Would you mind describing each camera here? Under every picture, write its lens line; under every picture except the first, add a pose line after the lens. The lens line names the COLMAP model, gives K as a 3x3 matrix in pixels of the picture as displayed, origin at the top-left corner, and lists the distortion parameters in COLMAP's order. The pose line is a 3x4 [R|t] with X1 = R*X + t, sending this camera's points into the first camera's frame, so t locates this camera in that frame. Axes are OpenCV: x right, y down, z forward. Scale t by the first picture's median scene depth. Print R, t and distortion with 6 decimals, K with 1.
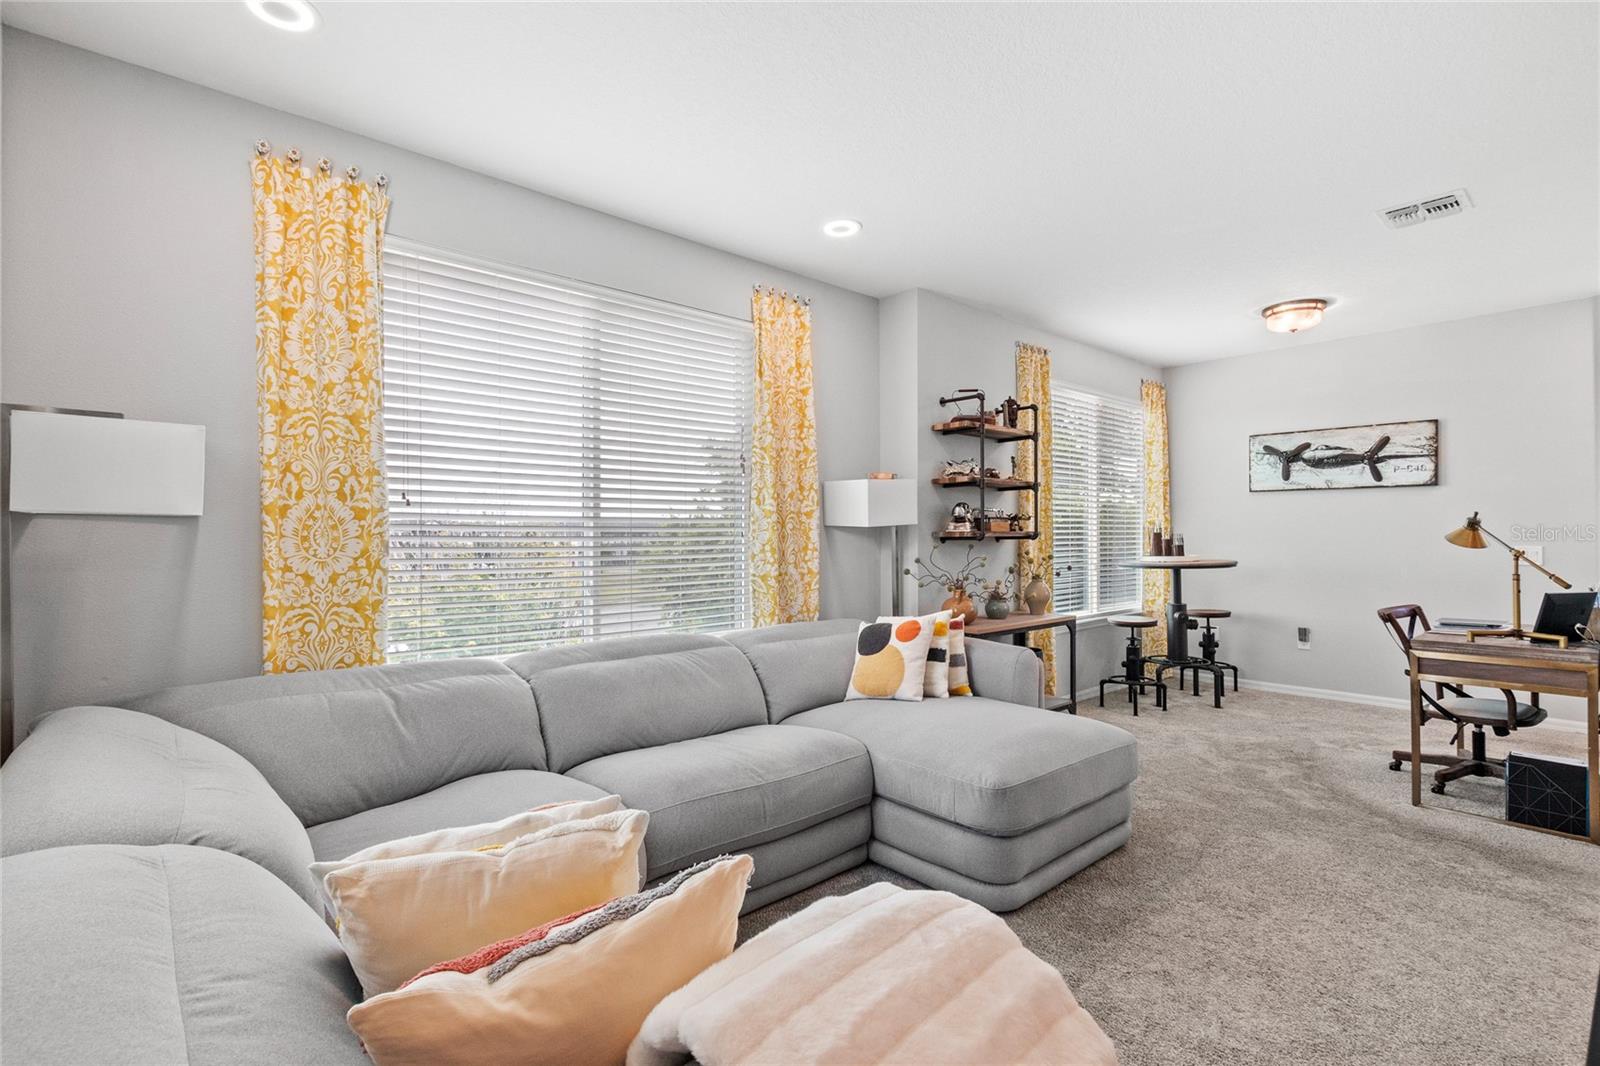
lens RADIAL K [[731.9, 0, 798.2], [0, 731.9, 532.7], [0, 0, 1]] dist [0.006594, -0.003831]
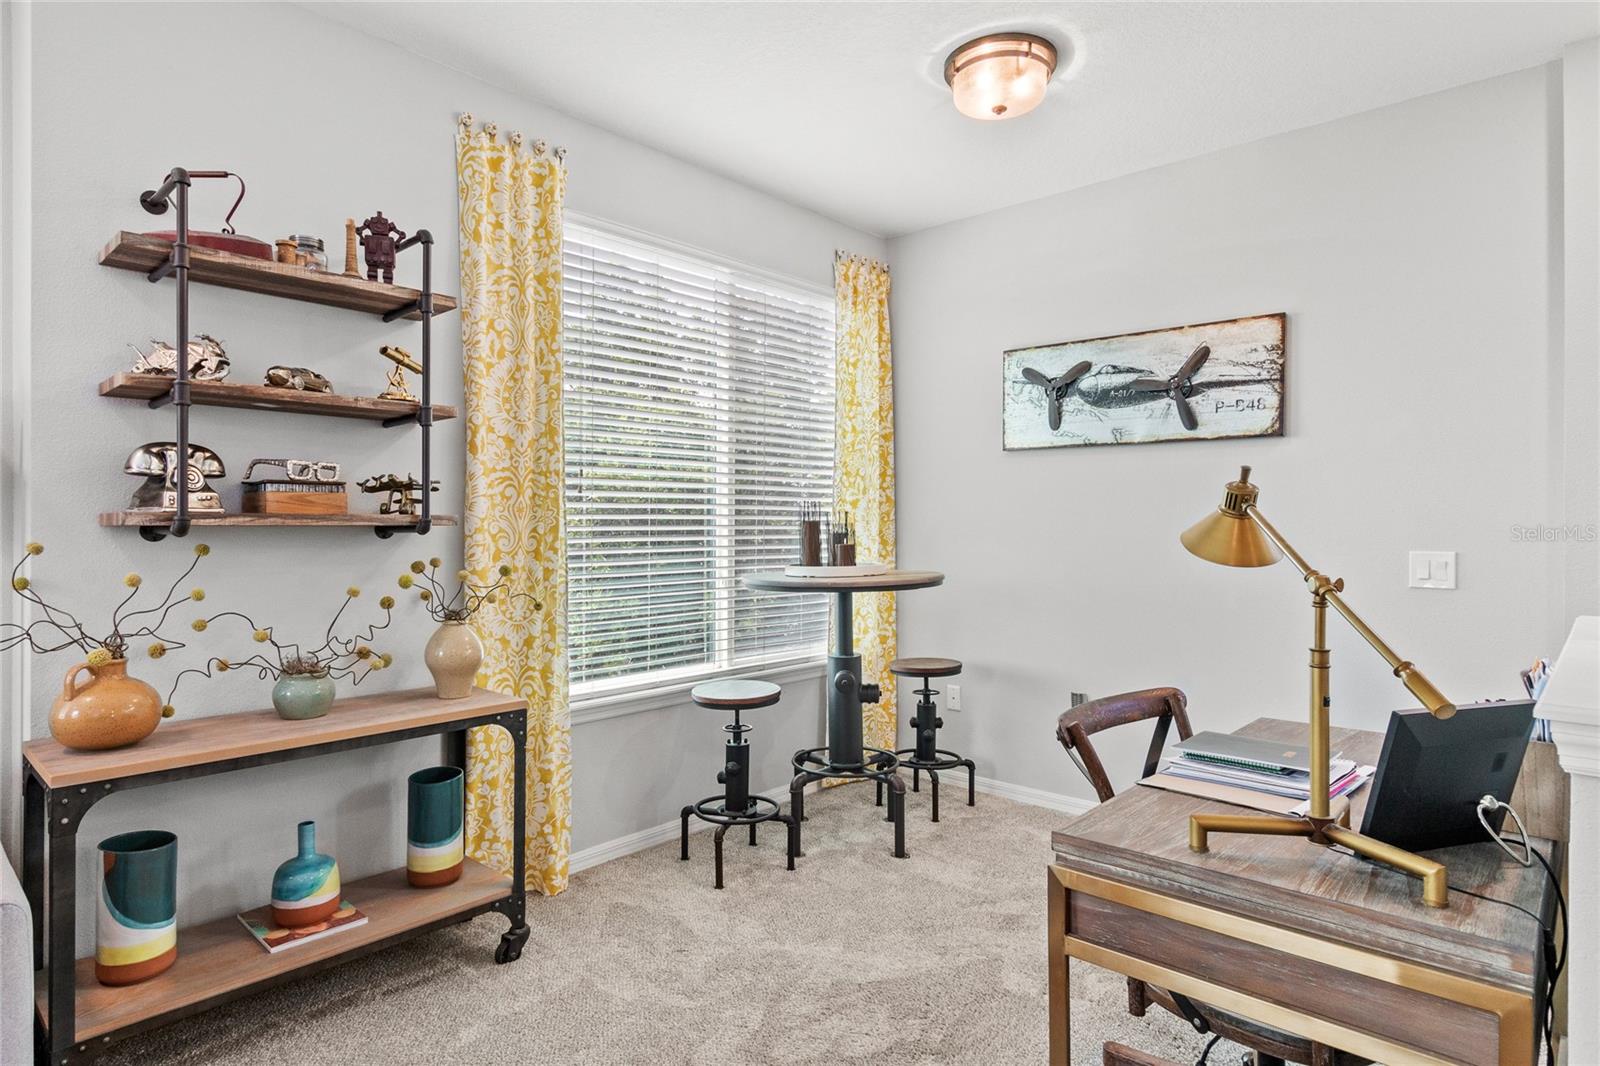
lens RADIAL K [[874.1, 0, 800.7], [0, 874.1, 529.4], [0, 0, 1]] dist [0.002001, 0.000480]
pose [[0.993285, 0.005907, 0.115538, 0.428982], [-0.006989, 0.999935, 0.008961, 0.000061], [-0.115478, -0.009709, 0.993263, 0.389419]]
